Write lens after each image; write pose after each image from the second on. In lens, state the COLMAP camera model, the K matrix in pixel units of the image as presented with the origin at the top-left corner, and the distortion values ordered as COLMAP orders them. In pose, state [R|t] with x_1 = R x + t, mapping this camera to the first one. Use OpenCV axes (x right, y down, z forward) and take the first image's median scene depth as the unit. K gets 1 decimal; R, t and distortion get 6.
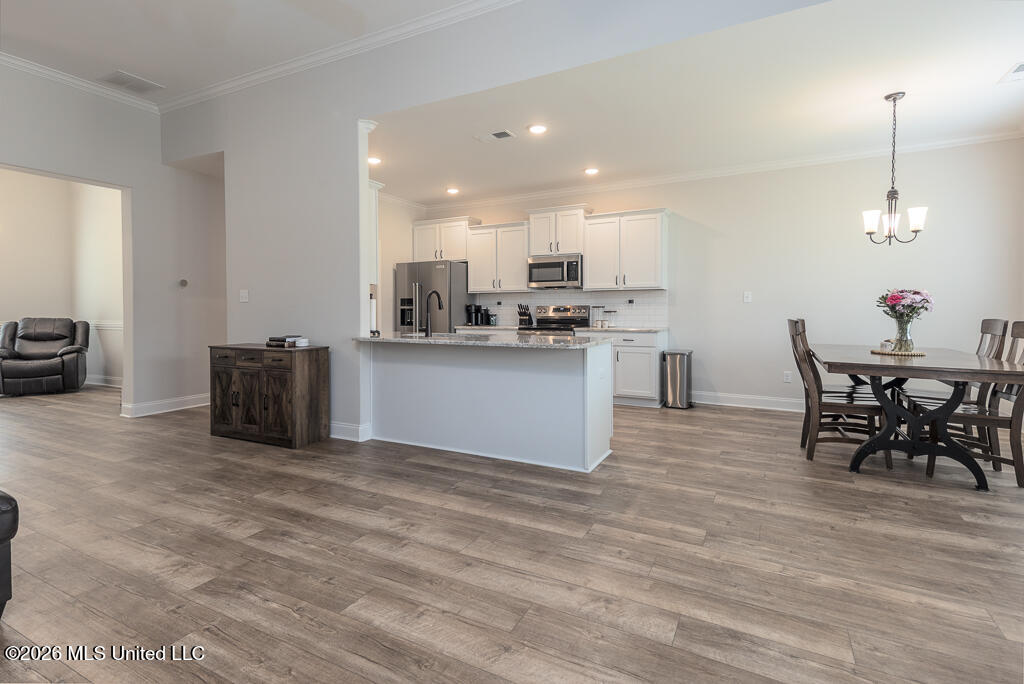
lens RADIAL K [[500.1, 0, 509.8], [0, 500.1, 319.0], [0, 0, 1]] dist [0.066592, -0.026802]
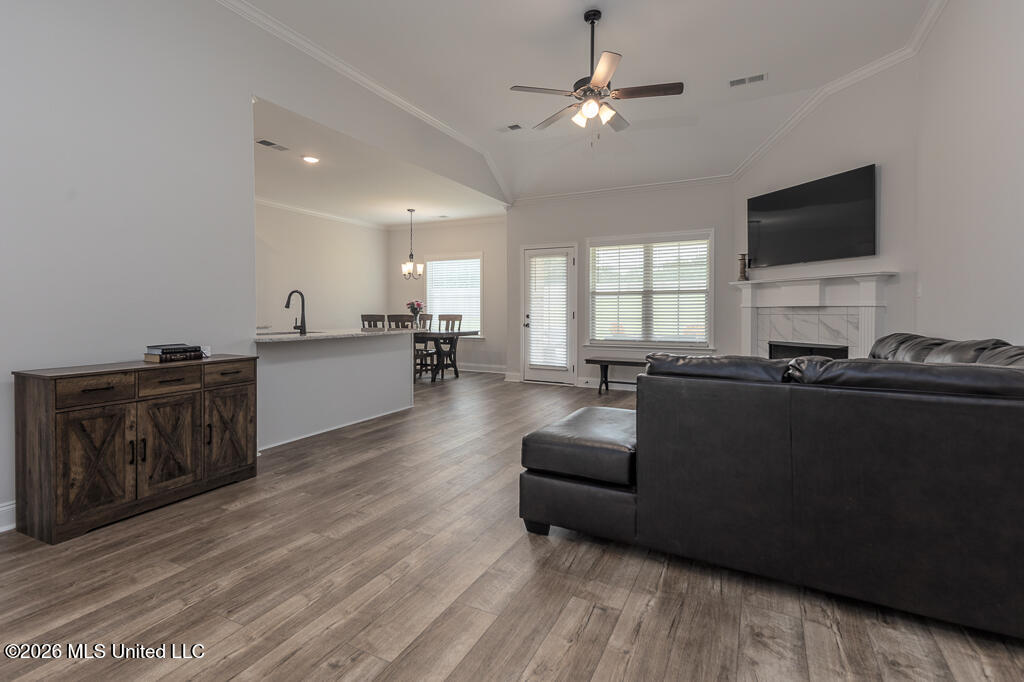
lens RADIAL K [[489.0, 0, 508.3], [0, 489.0, 311.3], [0, 0, 1]] dist [0.046486, -0.017615]
pose [[-0.015090, 0.000058, 0.999886, -1.309063], [0.021775, 0.999763, 0.000270, -0.003725], [-0.999649, 0.021776, -0.015088, 0.629009]]
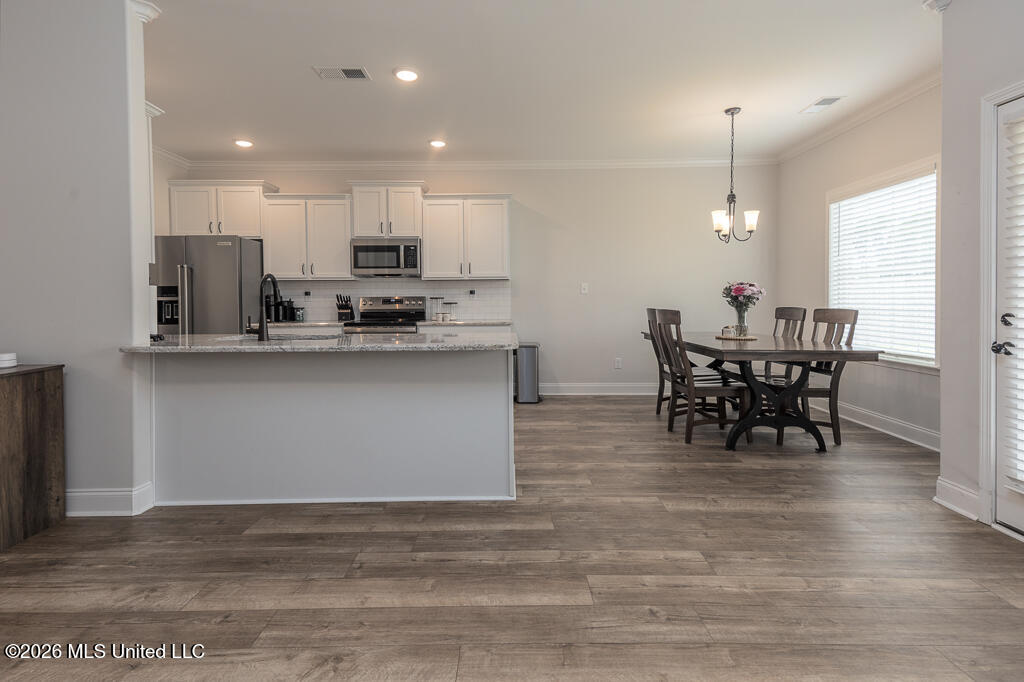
lens RADIAL K [[497.3, 0, 513.7], [0, 497.3, 309.3], [0, 0, 1]] dist [0.034265, -0.001681]
pose [[0.882802, -0.011247, 0.469611, -0.197144], [0.013222, 0.999912, -0.000910, -0.002551], [-0.469560, 0.007012, 0.882873, 0.254173]]
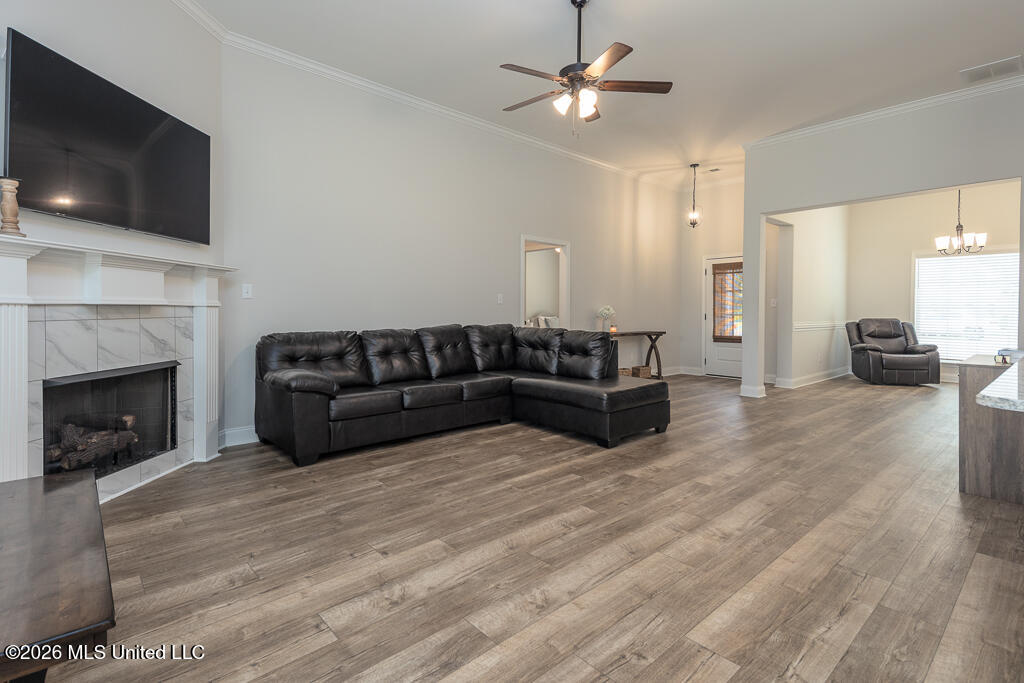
lens RADIAL K [[486.7, 0, 507.9], [0, 486.7, 343.5], [0, 0, 1]] dist [0.048847, -0.022611]
pose [[-0.346739, 0.069818, -0.935360, 0.547461], [-0.025364, 0.996163, 0.083759, -0.018123], [0.937619, 0.052767, -0.343637, 0.632847]]
